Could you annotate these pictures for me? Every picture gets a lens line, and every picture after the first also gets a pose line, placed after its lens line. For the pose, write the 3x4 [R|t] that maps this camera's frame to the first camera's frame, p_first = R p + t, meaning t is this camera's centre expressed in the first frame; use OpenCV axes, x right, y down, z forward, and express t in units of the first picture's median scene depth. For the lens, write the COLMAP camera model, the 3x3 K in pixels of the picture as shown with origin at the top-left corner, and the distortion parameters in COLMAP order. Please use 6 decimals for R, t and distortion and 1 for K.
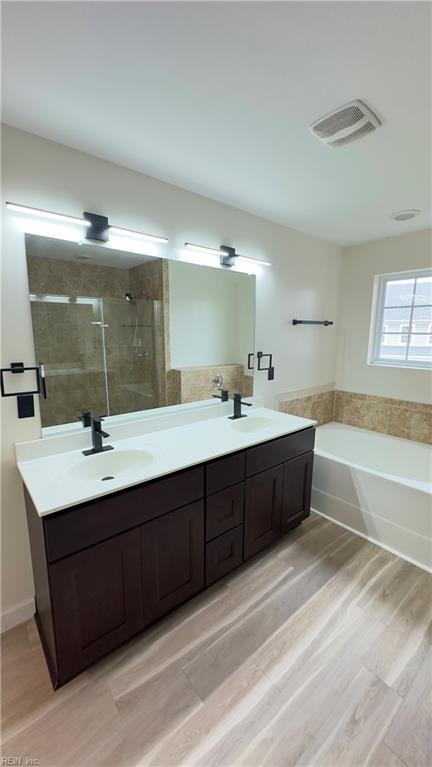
lens RADIAL K [[304.8, 0, 216.1], [0, 304.8, 384.0], [0, 0, 1]] dist [-0.000004, 0.000220]
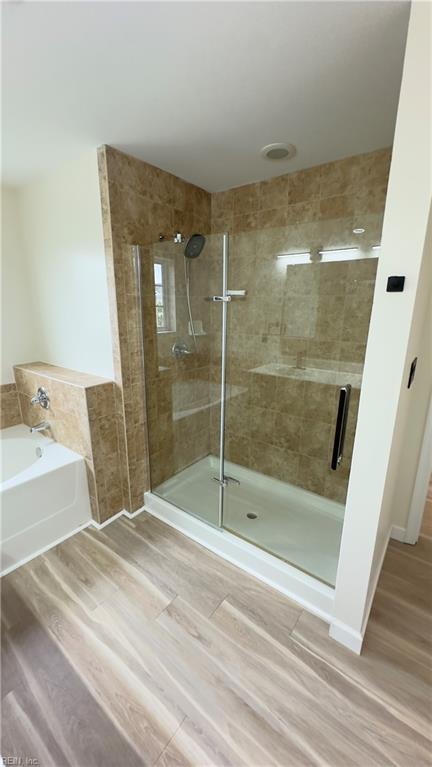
lens RADIAL K [[304.8, 0, 216.6], [0, 304.8, 383.5], [0, 0, 1]] dist [-0.000004, 0.000220]
pose [[-0.217536, -0.257129, 0.941575, -0.187800], [0.163388, 0.941471, 0.294849, -0.078280], [-0.962280, 0.217982, -0.162792, 0.391220]]
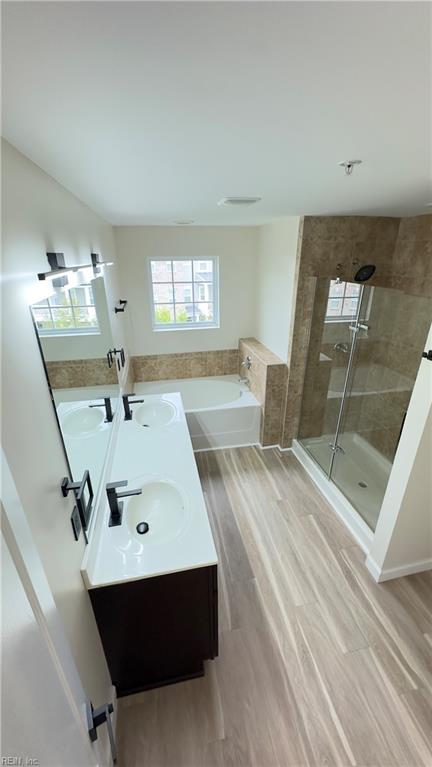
lens RADIAL K [[304.8, 0, 216.5], [0, 304.8, 385.4], [0, 0, 1]] dist [-0.000004, 0.000220]
pose [[0.480344, -0.358863, 0.800304, -0.499094], [0.164085, 0.933123, 0.319935, -0.235676], [-0.861595, -0.022361, 0.507104, 0.156652]]
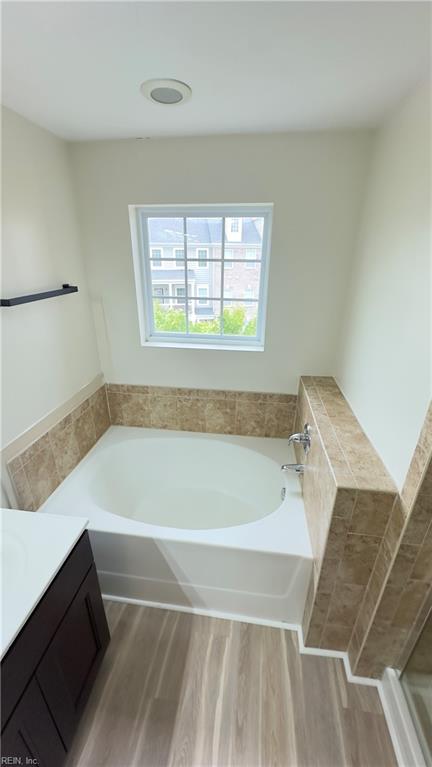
lens RADIAL K [[304.8, 0, 216.1], [0, 304.8, 384.0], [0, 0, 1]] dist [-0.000004, 0.000220]
pose [[0.739731, -0.262523, 0.619581, 0.181998], [0.109703, 0.955488, 0.273875, -0.168097], [-0.663901, -0.134624, 0.735603, 0.397357]]
